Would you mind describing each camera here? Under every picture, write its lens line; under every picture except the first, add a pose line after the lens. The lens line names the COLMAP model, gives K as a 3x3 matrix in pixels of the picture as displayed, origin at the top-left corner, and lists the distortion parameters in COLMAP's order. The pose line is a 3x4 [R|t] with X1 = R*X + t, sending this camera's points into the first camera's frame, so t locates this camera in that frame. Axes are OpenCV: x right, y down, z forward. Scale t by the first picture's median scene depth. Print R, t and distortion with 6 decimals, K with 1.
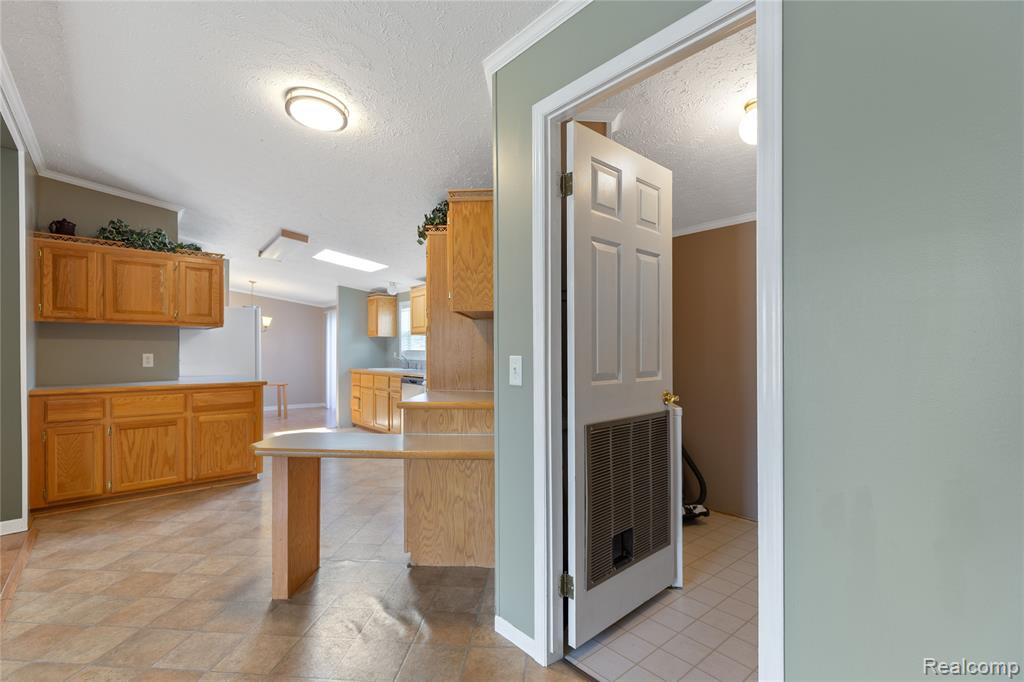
lens RADIAL K [[466.7, 0, 510.4], [0, 466.7, 349.3], [0, 0, 1]] dist [0.004214, -0.000323]
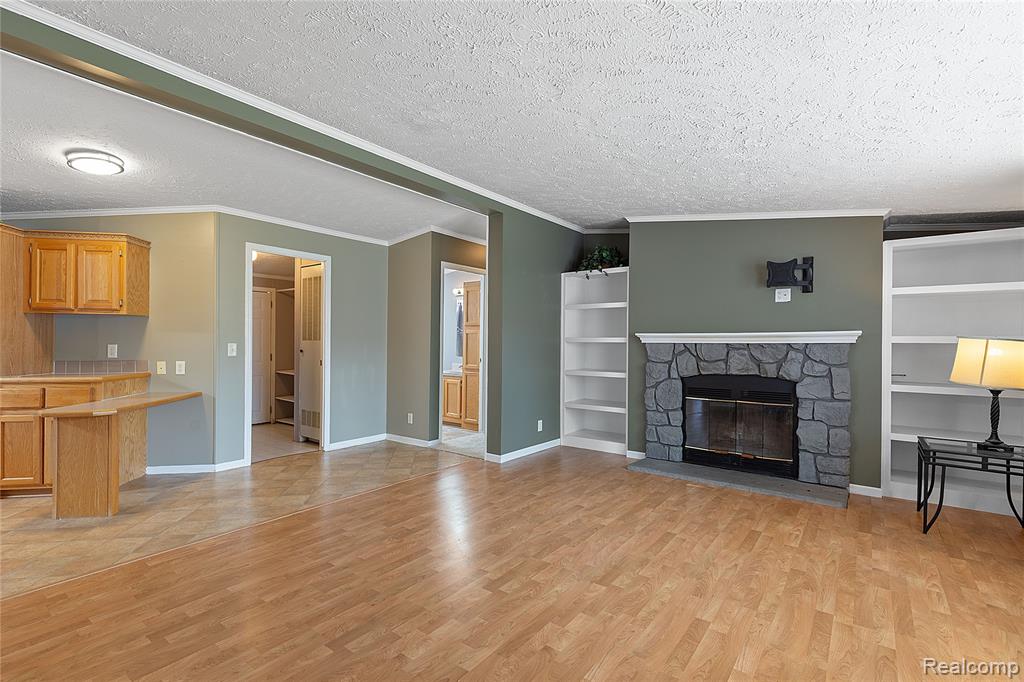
lens RADIAL K [[473.3, 0, 517.7], [0, 473.3, 339.2], [0, 0, 1]] dist [0.006799, 0.000079]
pose [[-0.222653, 0.006295, 0.974877, -1.256719], [-0.007688, 0.999937, -0.008212, 0.001041], [-0.974867, -0.009323, -0.222591, 0.073010]]
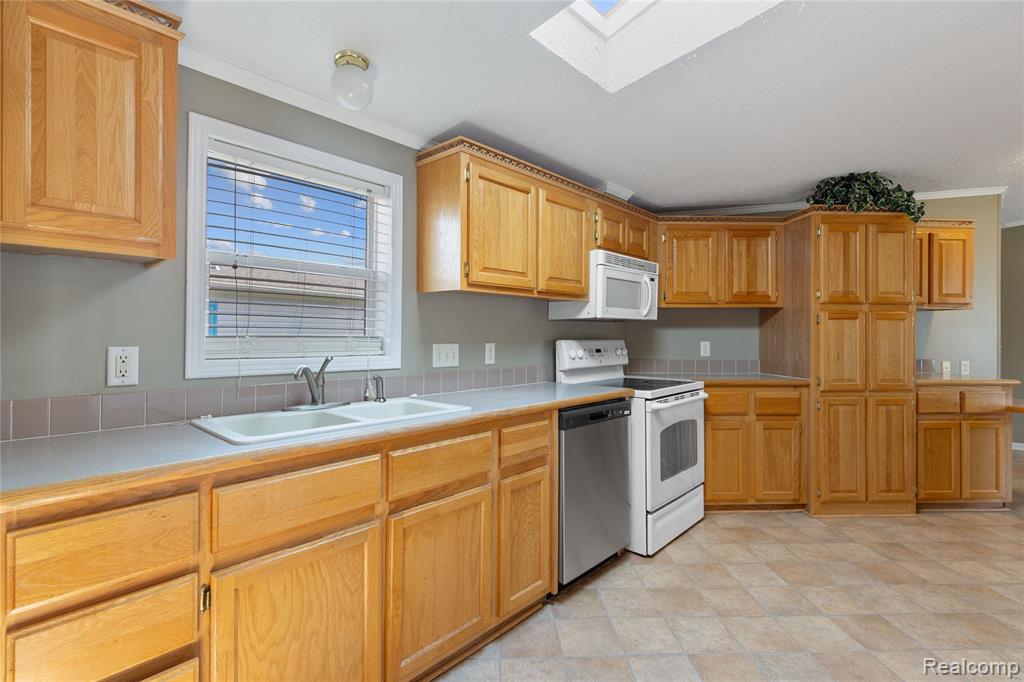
lens RADIAL K [[472.5, 0, 514.9], [0, 472.5, 333.0], [0, 0, 1]] dist [-0.000015, -0.000012]
pose [[-0.119819, 0.004775, 0.992784, -0.878442], [-0.006583, 0.999963, -0.005604, 0.002354], [-0.992774, -0.007207, -0.119784, 1.638221]]
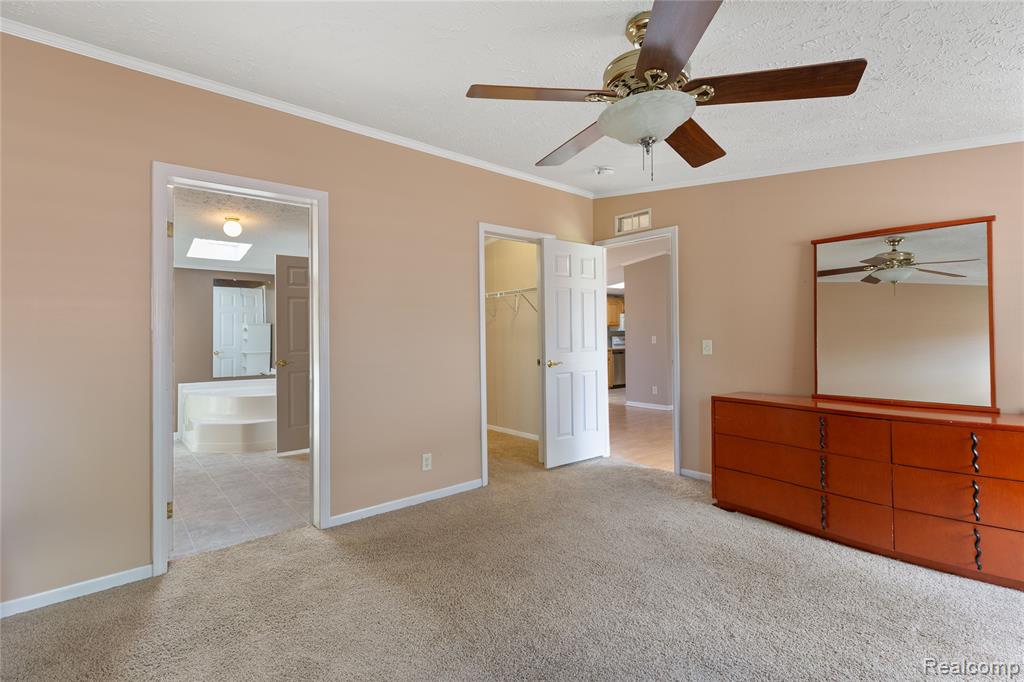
lens RADIAL K [[464.9, 0, 510.2], [0, 464.9, 345.6], [0, 0, 1]] dist [0.001910, 0.000073]
pose [[0.014924, -0.019462, 0.999699, -2.998470], [0.011694, 0.999746, 0.019288, 0.003220], [-0.999820, 0.011403, 0.015148, 2.063432]]
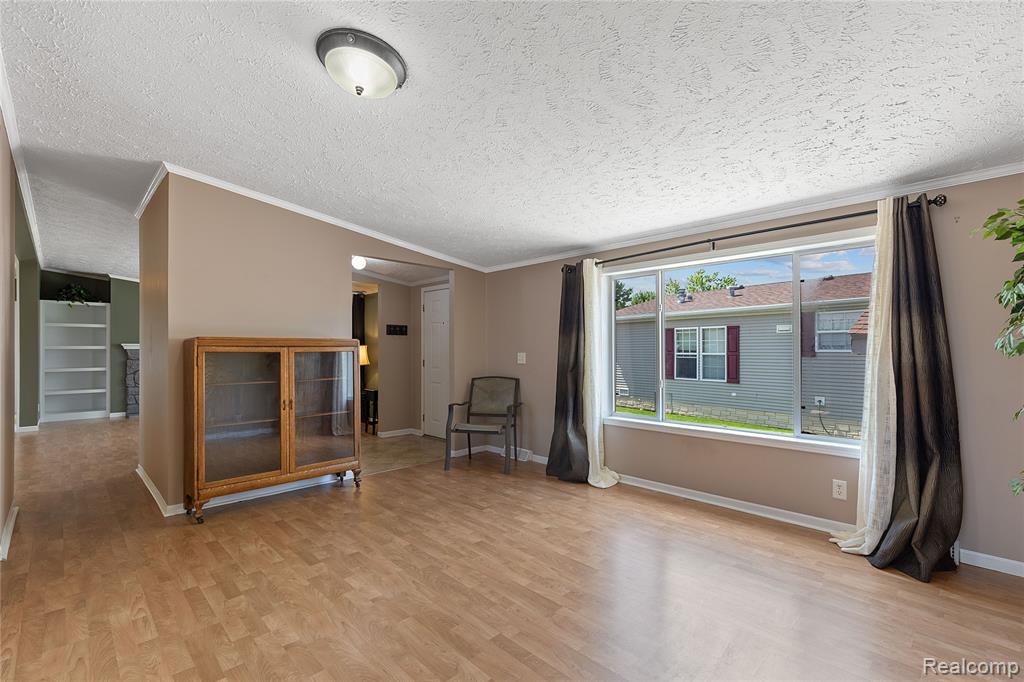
lens RADIAL K [[461.0, 0, 513.3], [0, 461.0, 345.1], [0, 0, 1]] dist [0.002967, 0.000449]
pose [[-0.997631, 0.002413, -0.068748, -1.753003], [0.002928, 0.999968, -0.007388, 0.000258], [0.068728, -0.007572, -0.997607, 1.705333]]
